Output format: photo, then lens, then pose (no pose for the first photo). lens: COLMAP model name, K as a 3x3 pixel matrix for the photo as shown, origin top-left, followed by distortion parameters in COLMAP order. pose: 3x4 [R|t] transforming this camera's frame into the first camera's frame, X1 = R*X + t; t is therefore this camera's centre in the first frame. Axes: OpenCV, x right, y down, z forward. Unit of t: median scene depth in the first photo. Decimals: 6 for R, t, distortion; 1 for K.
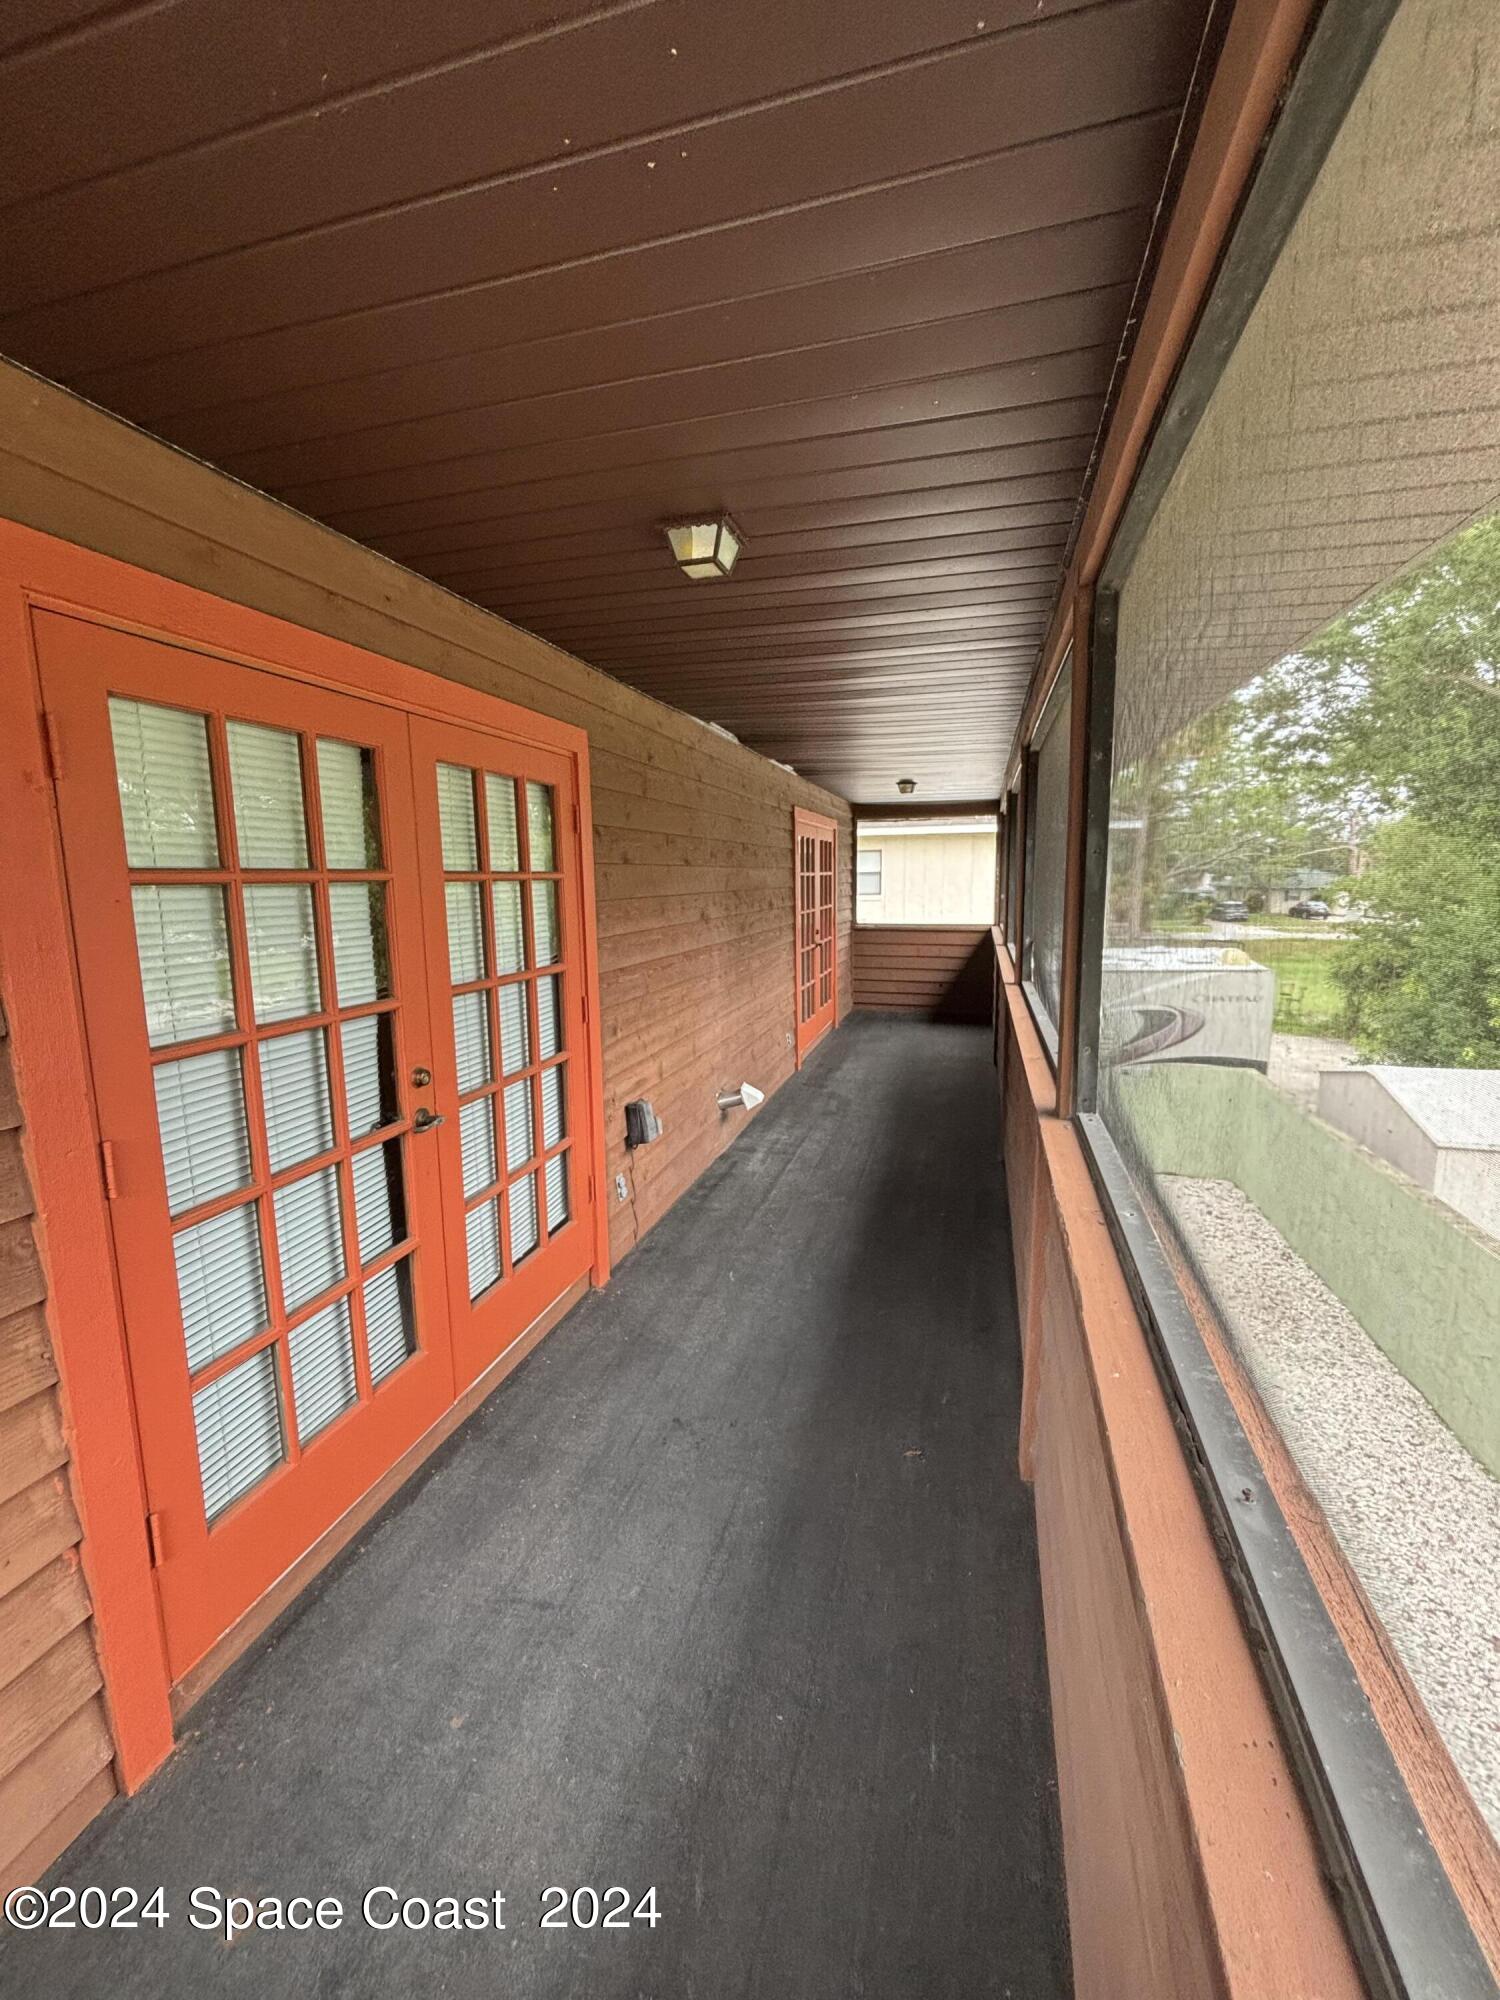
lens RADIAL K [[841.7, 0, 738.7], [0, 841.7, 1000.3], [0, 0, 1]] dist [0.020387, 0.000050]
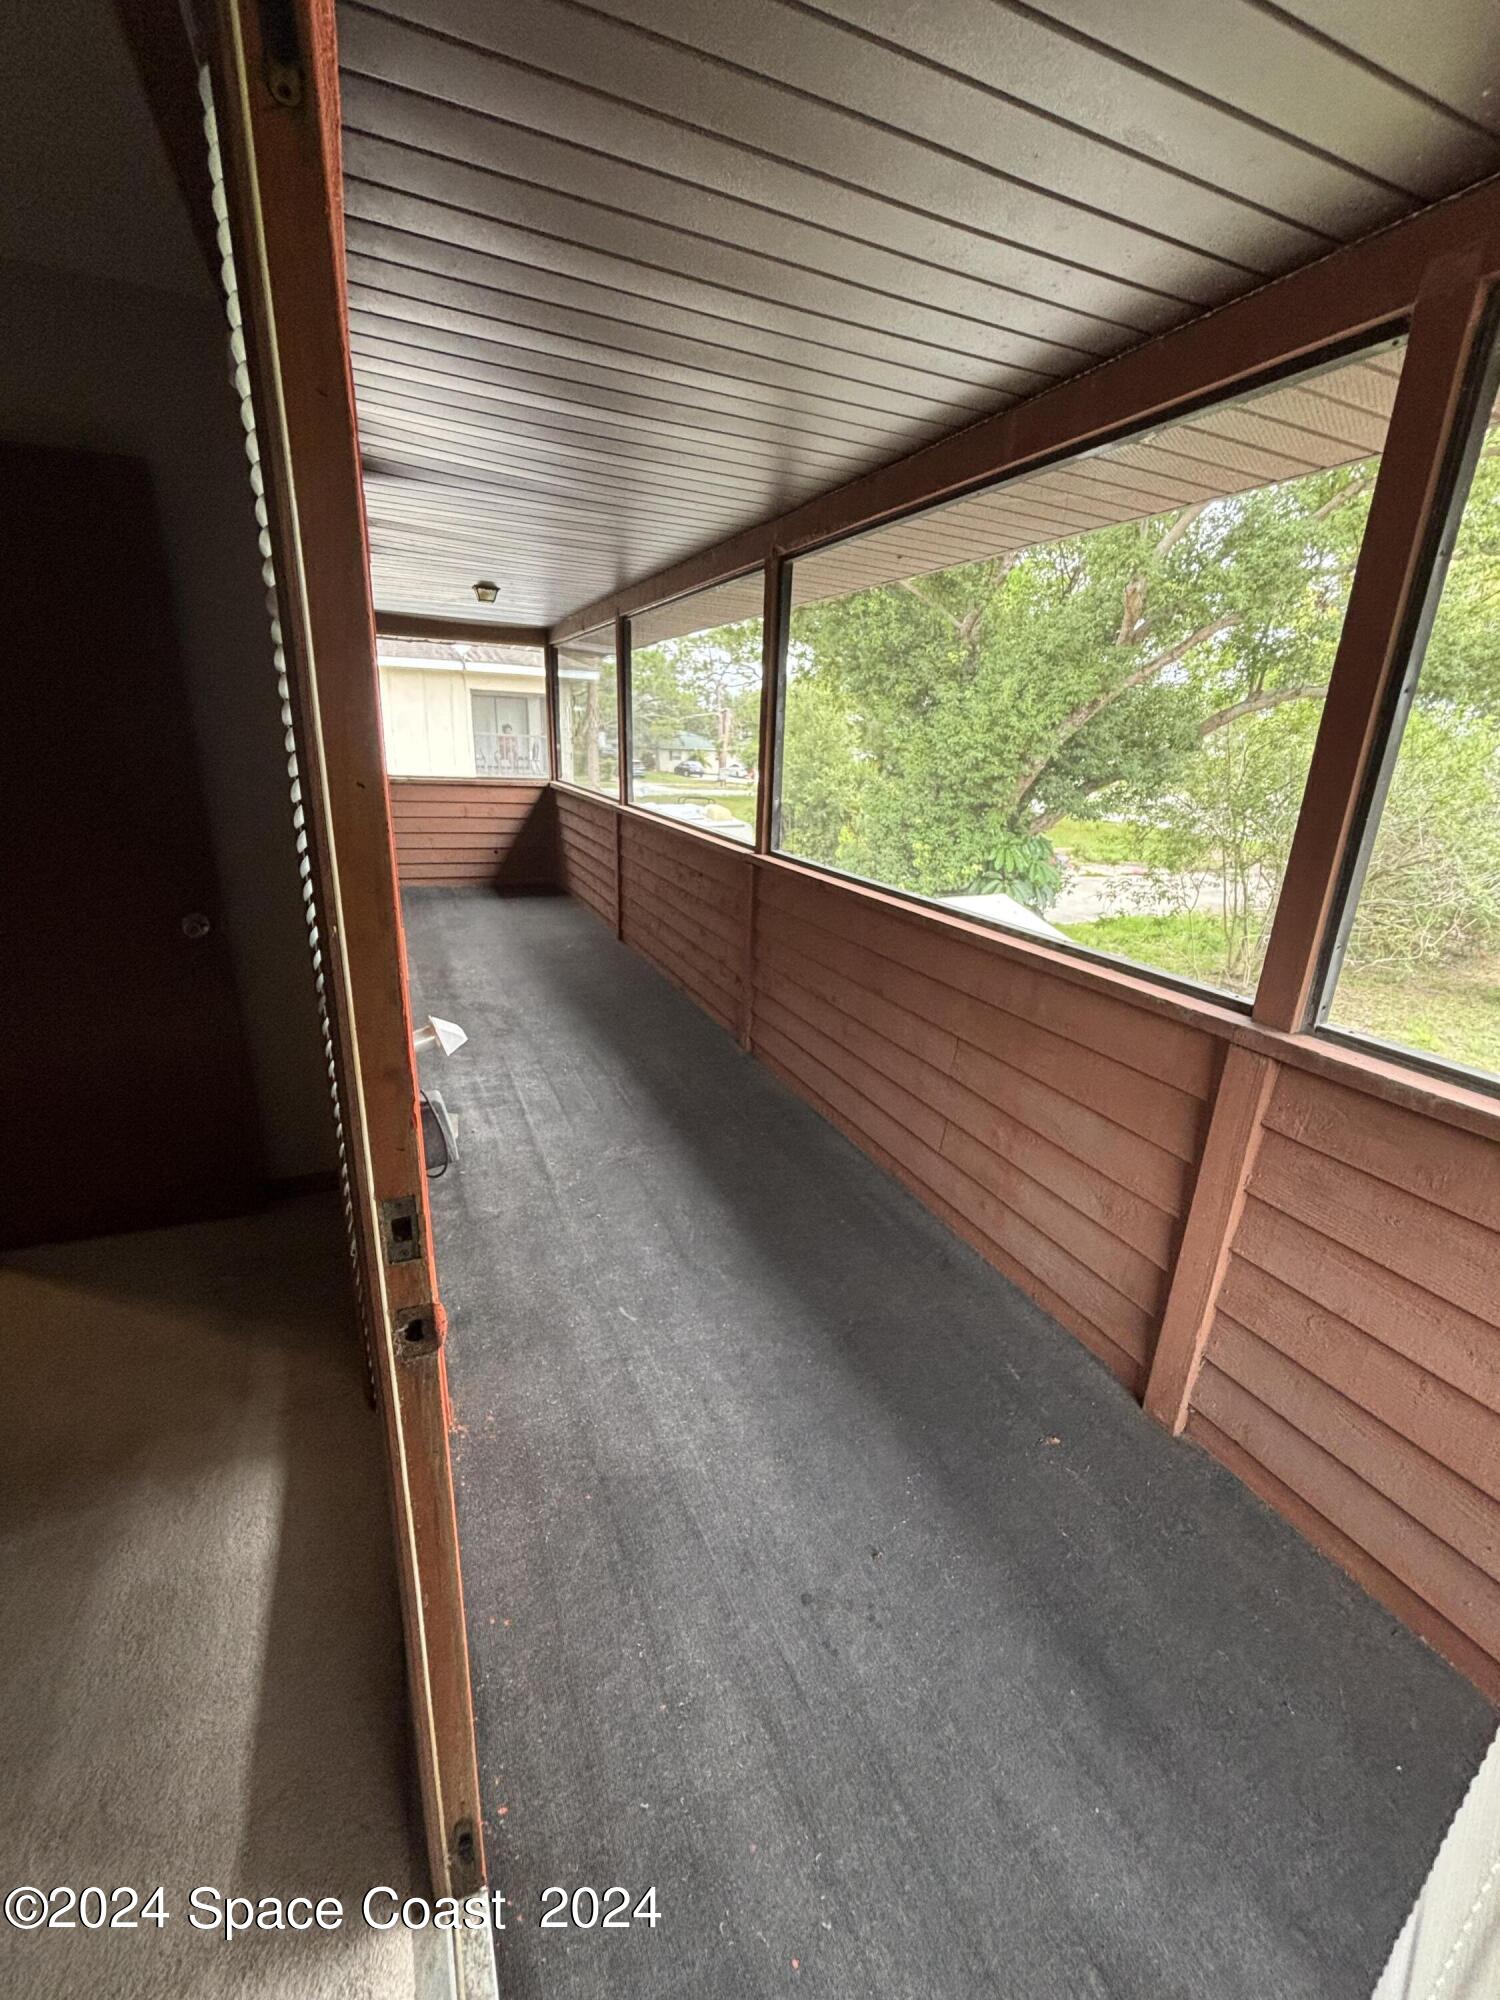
lens RADIAL K [[841.7, 0, 757.3], [0, 841.7, 1001.1], [0, 0, 1]] dist [0.020387, 0.000050]
pose [[0.759909, -0.155974, 0.631039, -0.120389], [0.048019, 0.981603, 0.184798, -0.014862], [-0.648253, -0.110128, 0.753419, 0.170255]]
